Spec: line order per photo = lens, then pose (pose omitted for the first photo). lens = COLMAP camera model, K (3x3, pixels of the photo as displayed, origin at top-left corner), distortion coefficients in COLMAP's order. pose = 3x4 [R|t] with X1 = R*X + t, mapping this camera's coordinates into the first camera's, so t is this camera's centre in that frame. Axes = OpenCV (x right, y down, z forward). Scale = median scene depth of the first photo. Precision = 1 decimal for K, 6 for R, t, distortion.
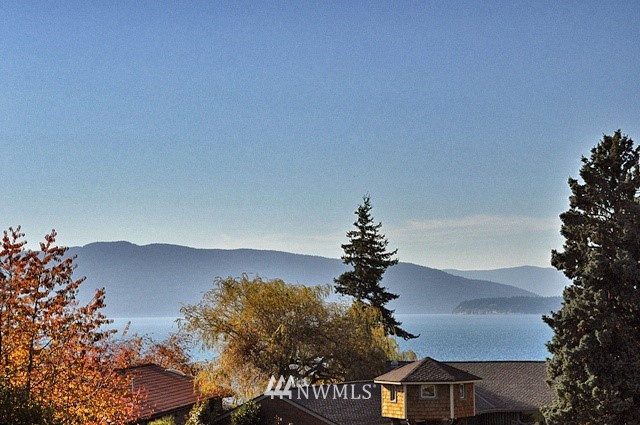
lens RADIAL K [[1463.5, 0, 319.2], [0, 1463.5, 211.1], [0, 0, 1]] dist [0.032216, 0.000000]
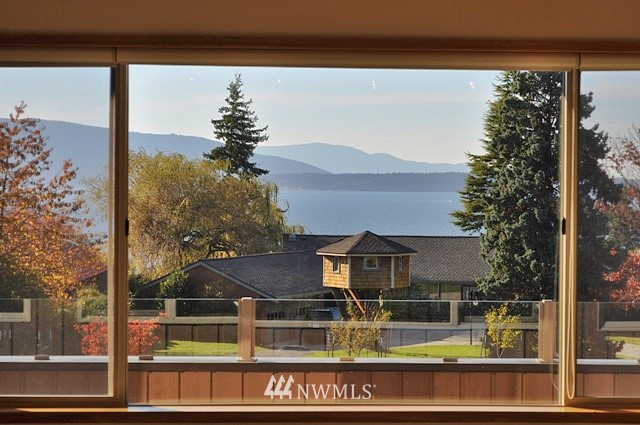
lens RADIAL K [[1463.5, 0, 323.0], [0, 1463.5, 218.6], [0, 0, 1]] dist [0.032216, 0.000000]
pose [[0.988936, 0.015191, 0.147563, -0.116987], [-0.028490, 0.995674, 0.088437, -0.001886], [-0.145581, -0.091663, 0.985091, -0.037885]]
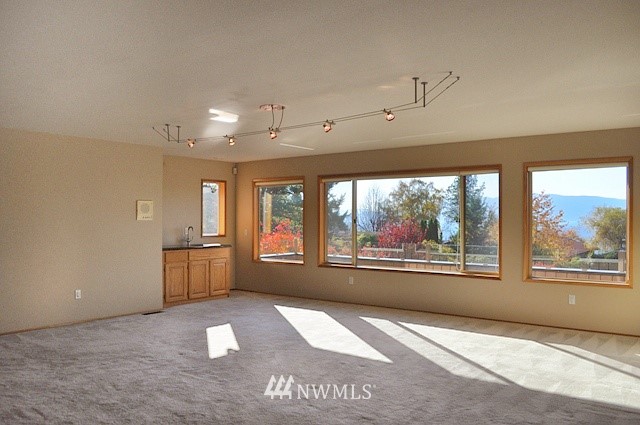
lens RADIAL K [[506.5, 0, 319.0], [0, 506.5, 215.4], [0, 0, 1]] dist [-0.076749, -0.005699]
pose [[0.857030, 0.010005, -0.515170, -0.052076], [0.022834, 0.998092, 0.057370, -0.001772], [0.514760, -0.060931, 0.855166, -0.061016]]
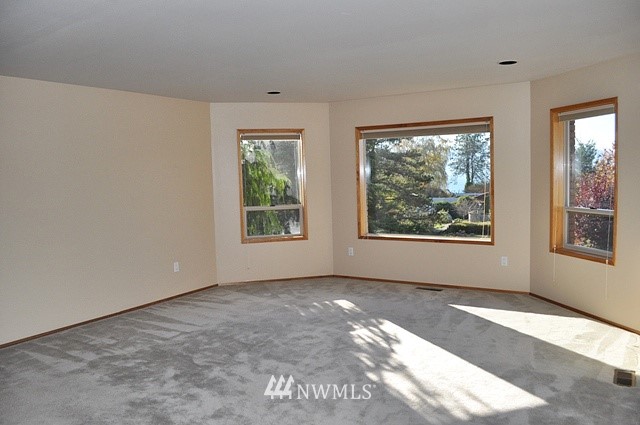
lens RADIAL K [[506.5, 0, 318.8], [0, 506.5, 209.6], [0, 0, 1]] dist [-0.076749, -0.005699]
pose [[0.903507, 0.019297, -0.428138, -0.295901], [0.043669, 0.989641, 0.136761, 0.003774], [0.426342, -0.142261, 0.893305, -0.001904]]
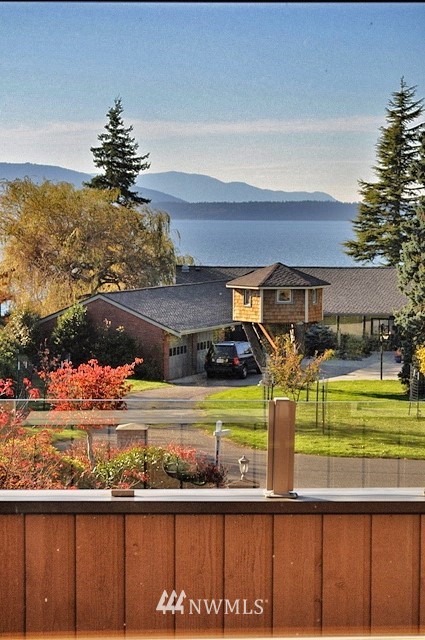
lens RADIAL K [[1463.5, 0, 211.6], [0, 1463.5, 318.3], [0, 0, 1]] dist [0.032216, 0.000000]
pose [[0.985299, 0.003359, 0.170804, -0.148976], [-0.026896, 0.990388, 0.135679, 0.001568], [-0.168706, -0.138278, 0.975919, 0.012595]]
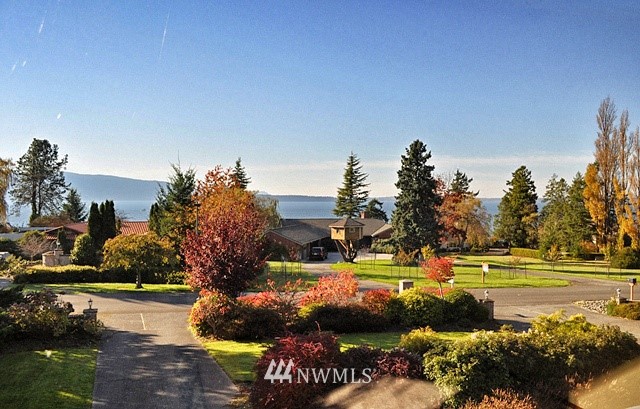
lens RADIAL K [[524.7, 0, 334.1], [0, 524.7, 193.5], [0, 0, 1]] dist [-0.053452, -0.017911]
pose [[0.928030, 0.017246, 0.372106, -0.327880], [-0.037512, 0.998176, 0.047294, 0.009015], [-0.370612, -0.057849, 0.926985, 0.096335]]
